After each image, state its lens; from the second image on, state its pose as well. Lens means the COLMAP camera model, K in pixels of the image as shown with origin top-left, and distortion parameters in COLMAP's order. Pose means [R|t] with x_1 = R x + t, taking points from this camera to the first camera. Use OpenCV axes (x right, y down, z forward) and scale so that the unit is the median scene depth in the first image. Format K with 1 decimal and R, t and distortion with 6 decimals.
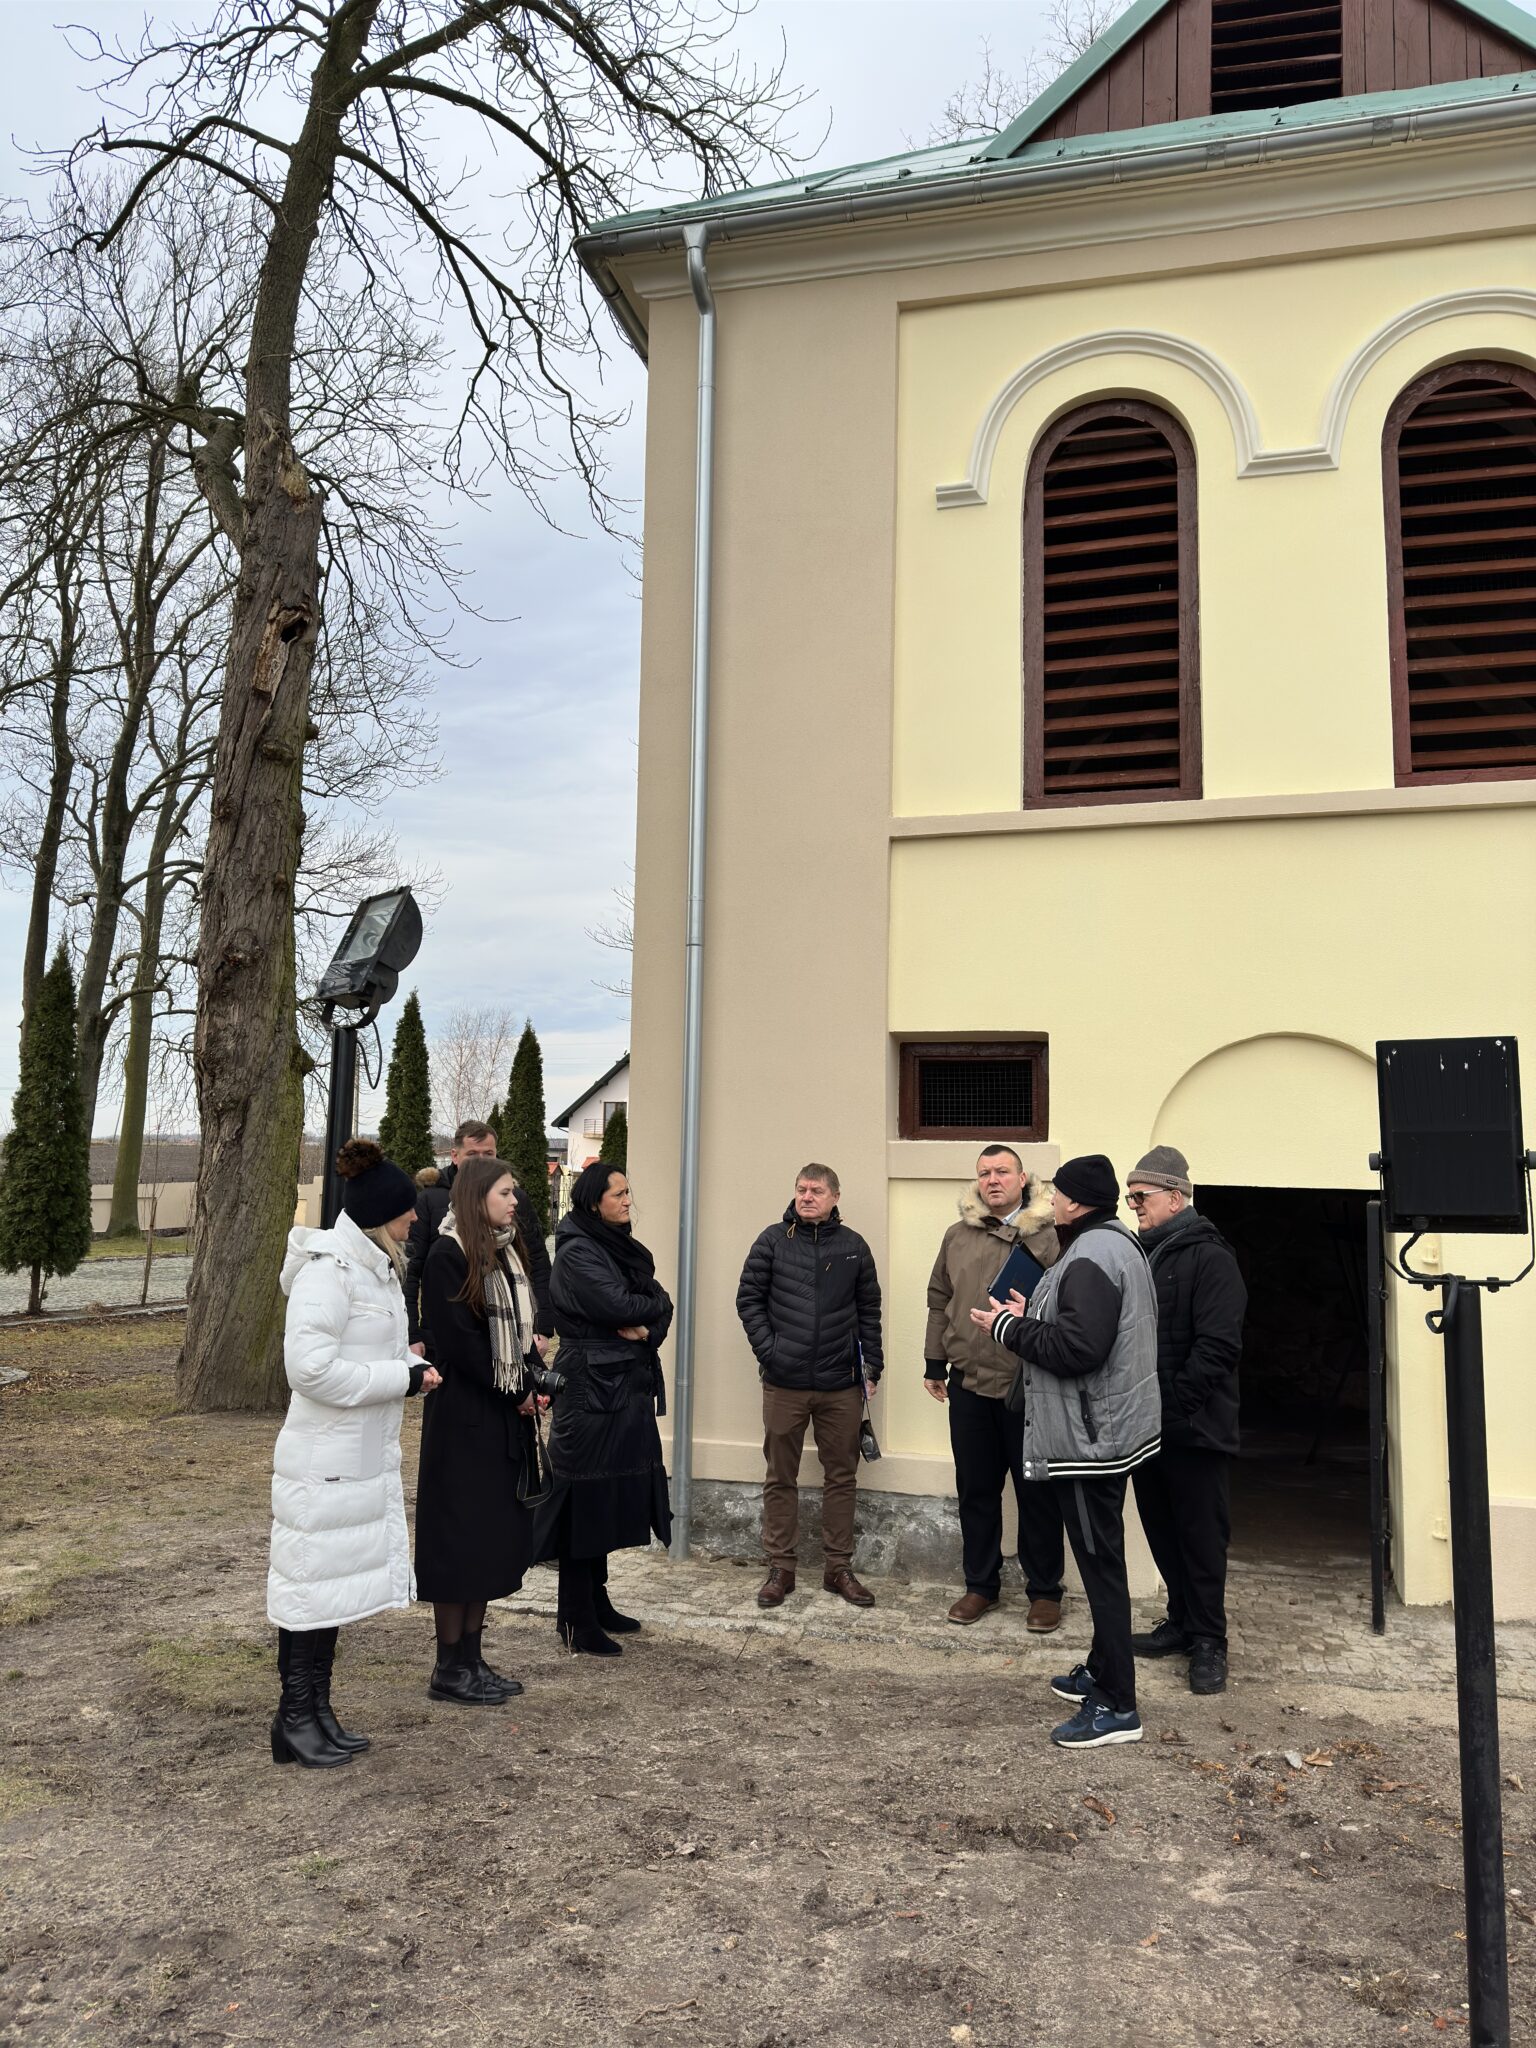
lens RADIAL K [[1425.7, 0, 745.8], [0, 1425.7, 1013.6], [0, 0, 1]] dist [0.004176, -0.006963]
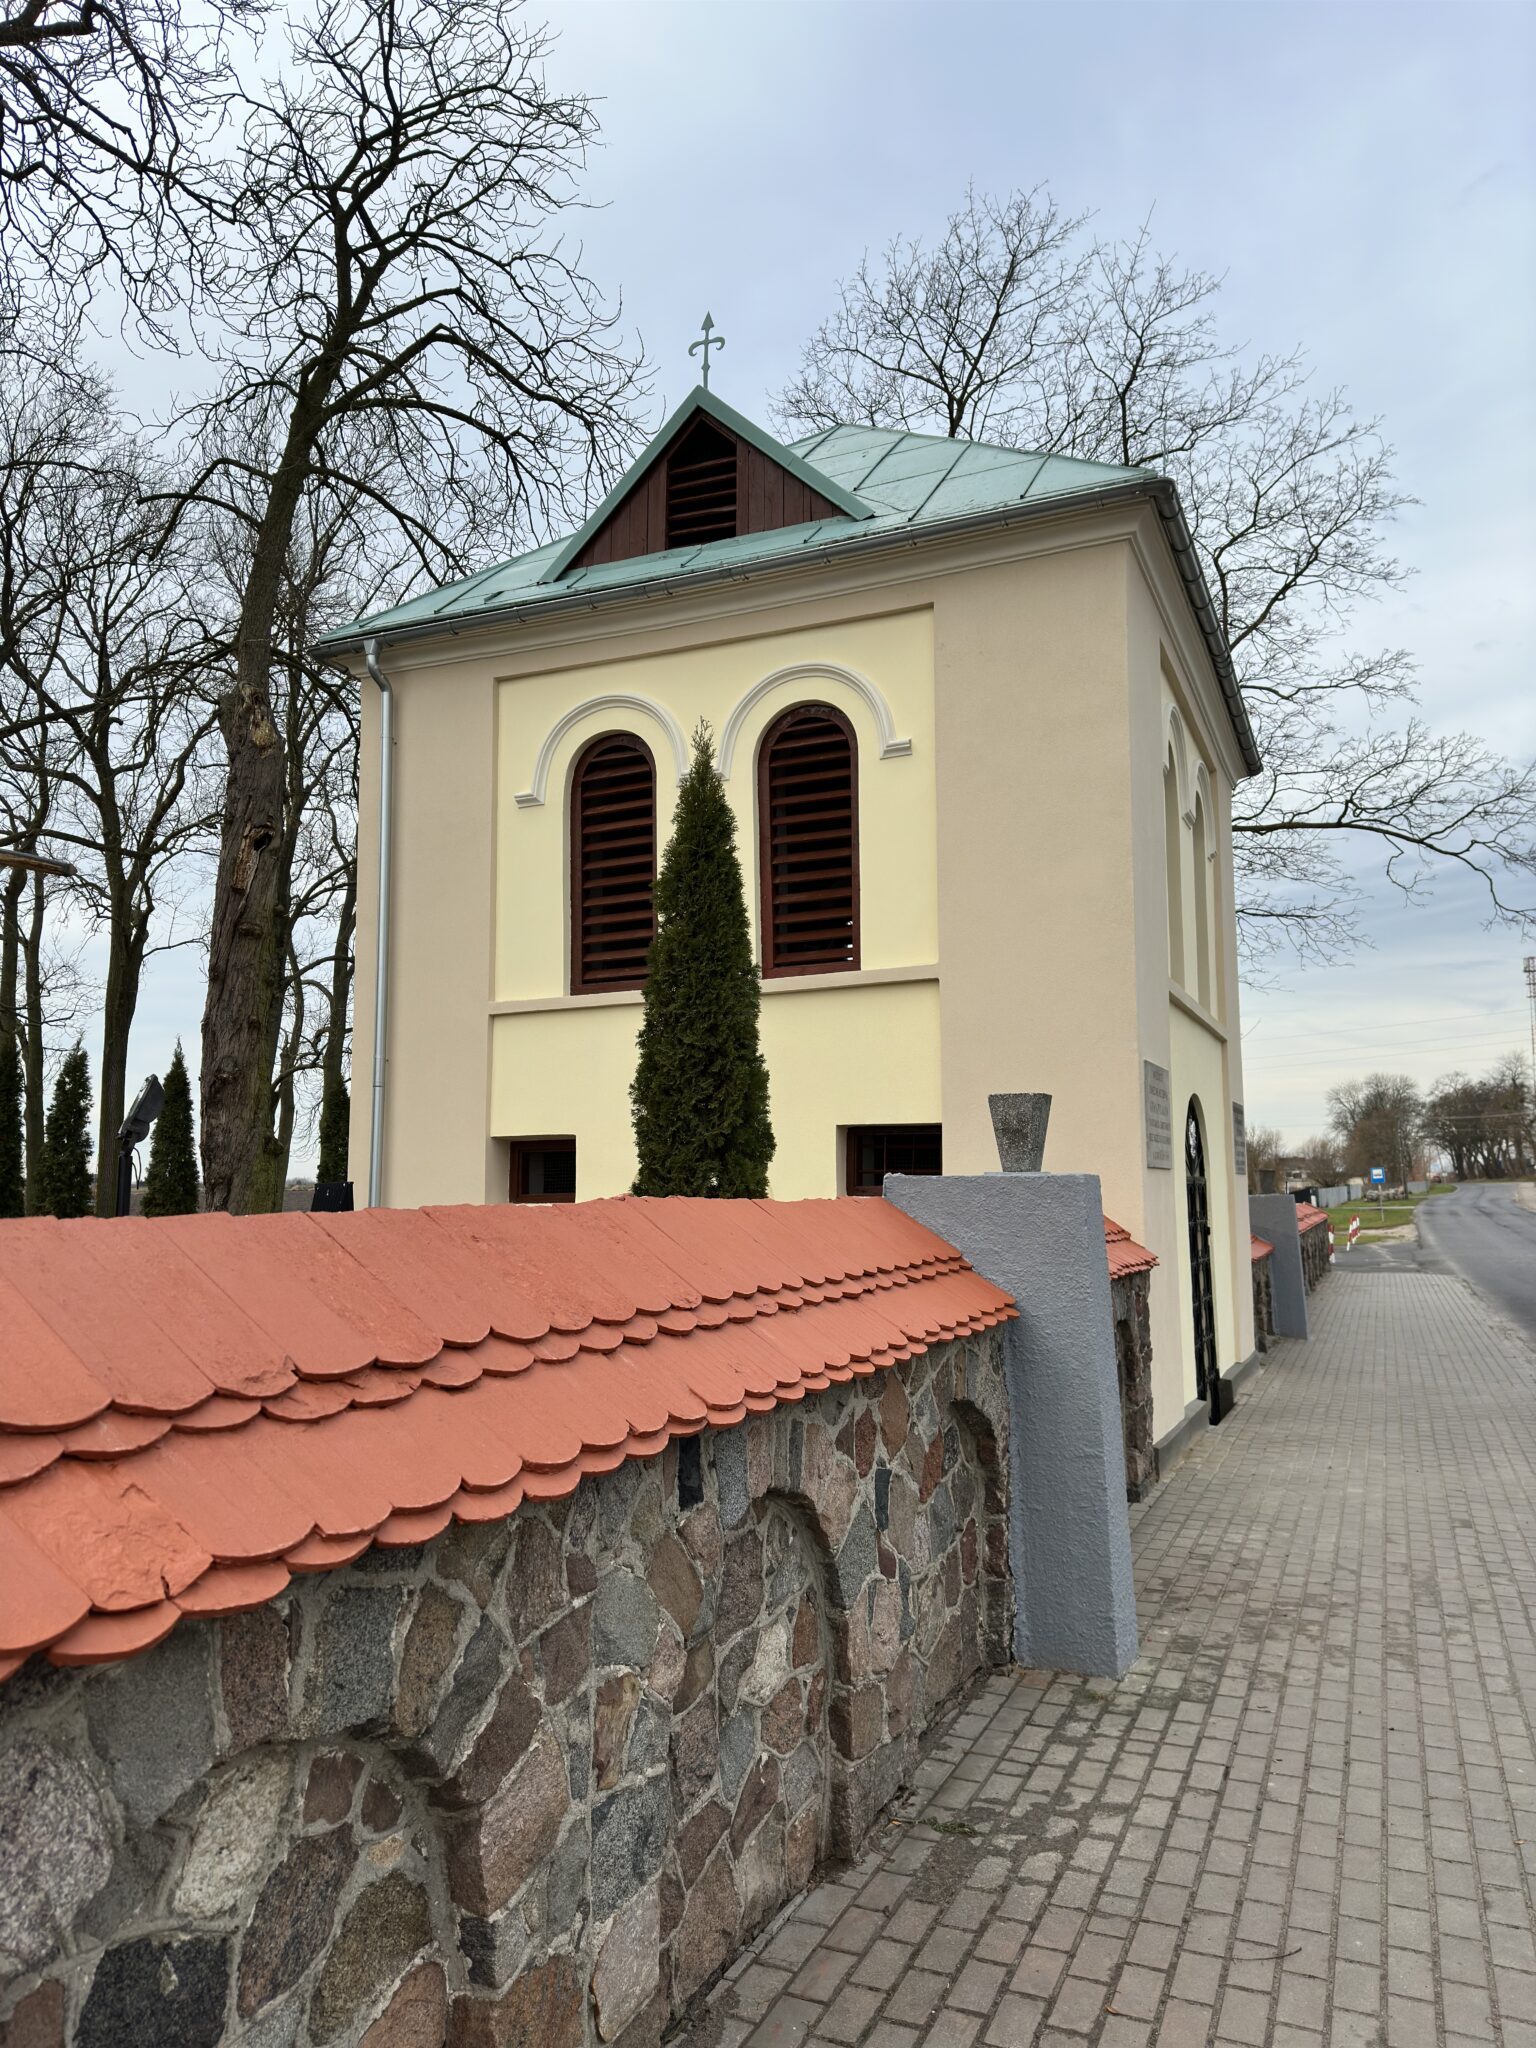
lens RADIAL K [[1425.7, 0, 763.5], [0, 1425.7, 1010.9], [0, 0, 1]] dist [0.004176, -0.006963]
pose [[0.987380, -0.047638, -0.151035, 0.639257], [0.044574, 0.998727, -0.023609, -0.076015], [0.151968, 0.016579, 0.988246, -0.538494]]
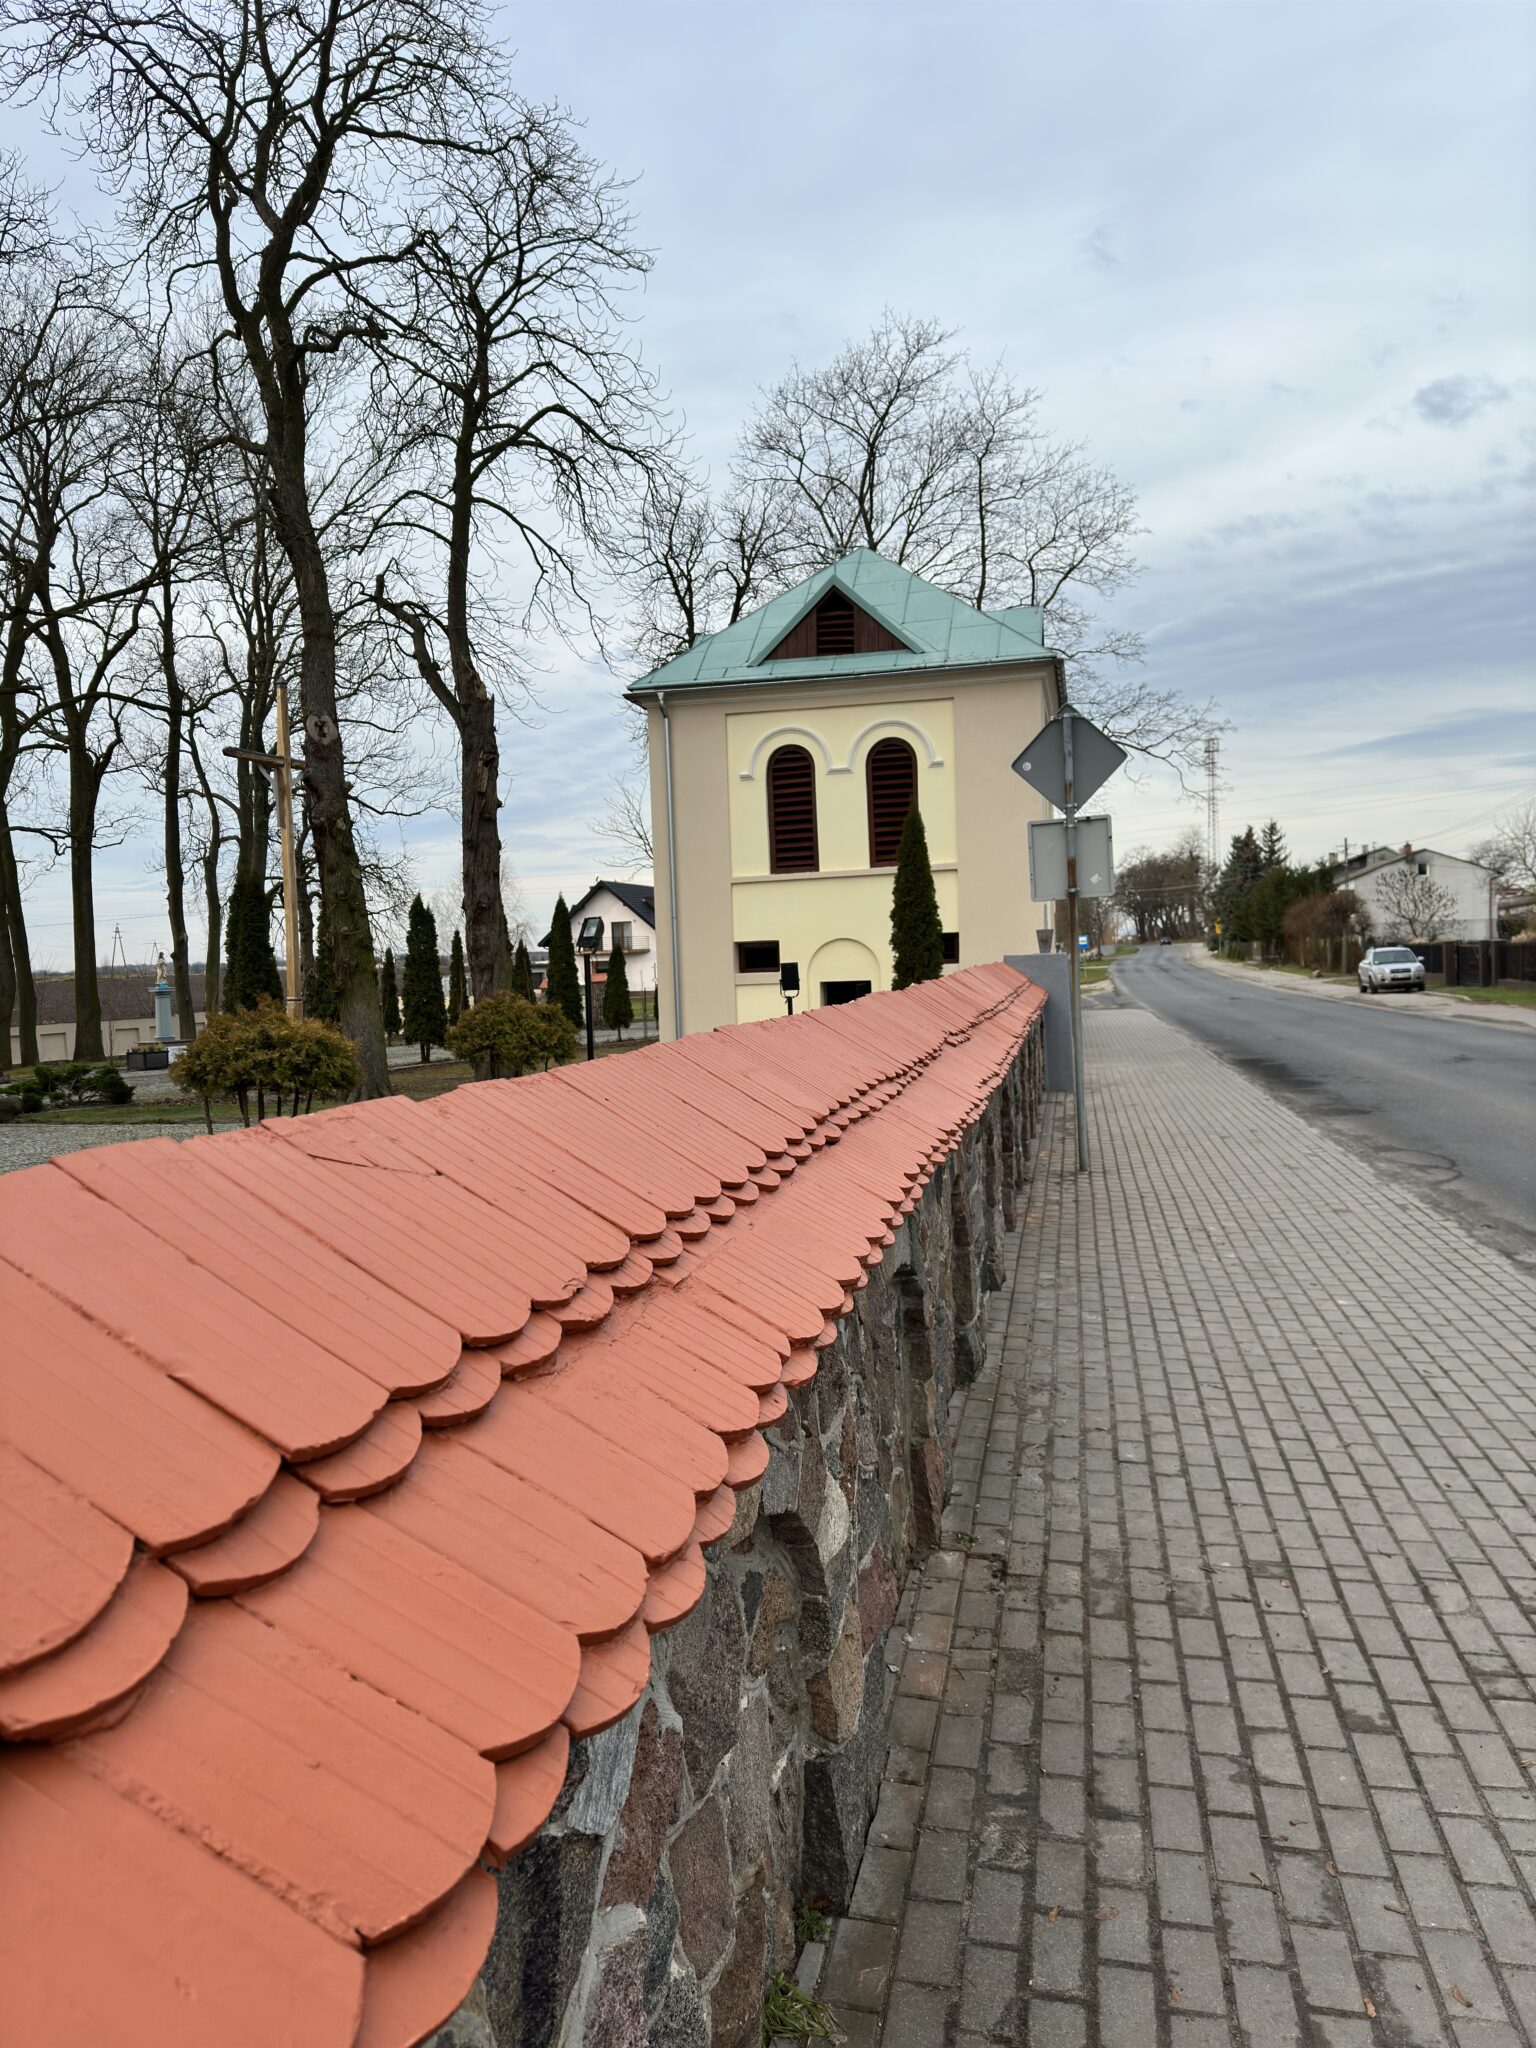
lens RADIAL K [[1425.7, 0, 767.0], [0, 1425.7, 1027.7], [0, 0, 1]] dist [0.004176, -0.006963]
pose [[0.997767, -0.055965, 0.036446, 0.044885], [0.049707, 0.986756, 0.154410, -0.297246], [-0.044605, -0.152254, 0.987334, -2.311000]]
